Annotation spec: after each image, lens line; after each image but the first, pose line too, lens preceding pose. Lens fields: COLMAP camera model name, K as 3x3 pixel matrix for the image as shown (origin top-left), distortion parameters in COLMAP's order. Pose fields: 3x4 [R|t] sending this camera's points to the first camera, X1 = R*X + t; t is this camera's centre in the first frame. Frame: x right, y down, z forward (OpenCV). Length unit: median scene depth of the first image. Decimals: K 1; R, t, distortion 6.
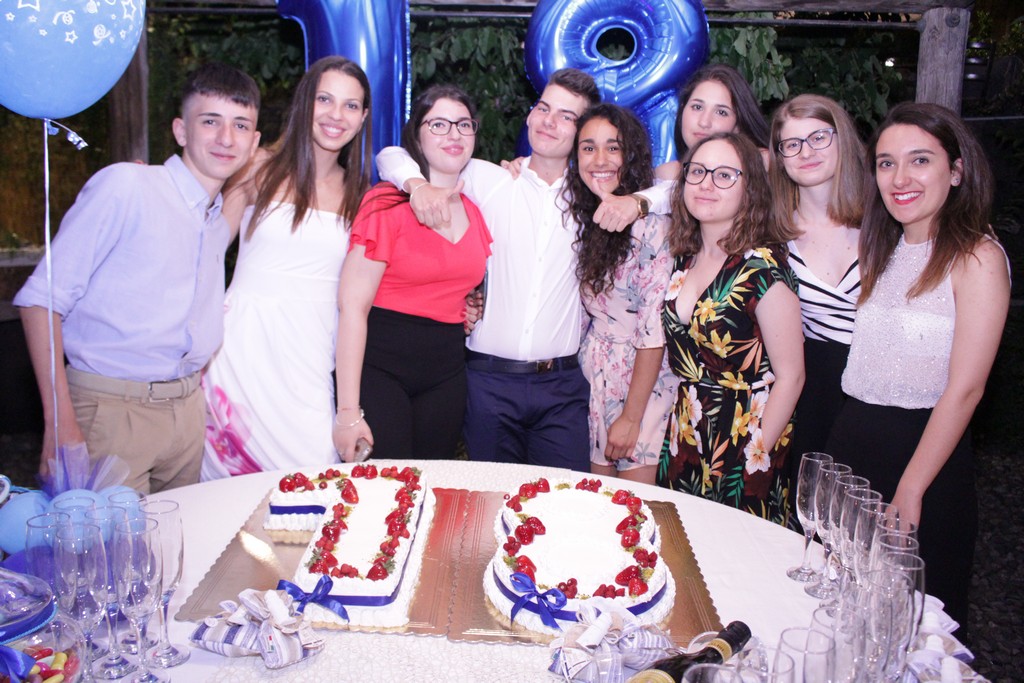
lens RADIAL K [[855.7, 0, 504.5], [0, 855.7, 342.9], [0, 0, 1]] dist [-0.156341, 0.128455]
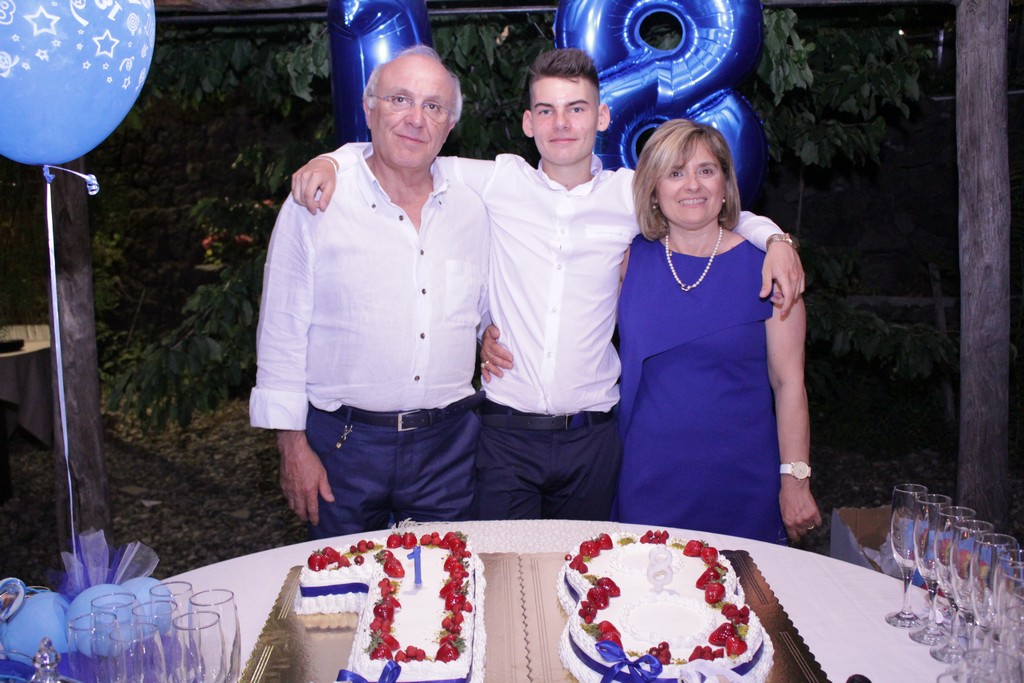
lens RADIAL K [[1001.4, 0, 508.8], [0, 1001.4, 342.3], [0, 0, 1]] dist [-0.139445, 0.134233]
pose [[0.997175, -0.061596, 0.042994, -0.095810], [0.063073, 0.997434, -0.033882, -0.013695], [-0.040797, 0.036498, 0.998501, -0.050562]]
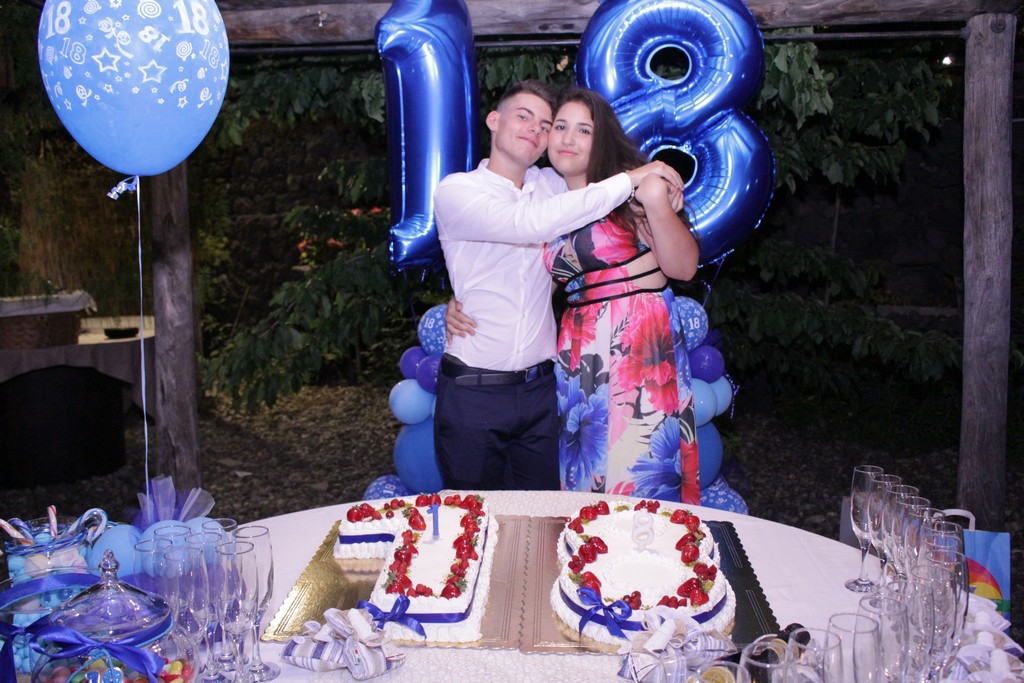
lens RADIAL K [[920.8, 0, 507.1], [0, 920.8, 342.1], [0, 0, 1]] dist [-0.148433, 0.130358]
pose [[0.998526, -0.036979, -0.039738, -0.020319], [0.035430, 0.998611, -0.039006, 0.006941], [0.041125, 0.037541, 0.998449, -0.126254]]
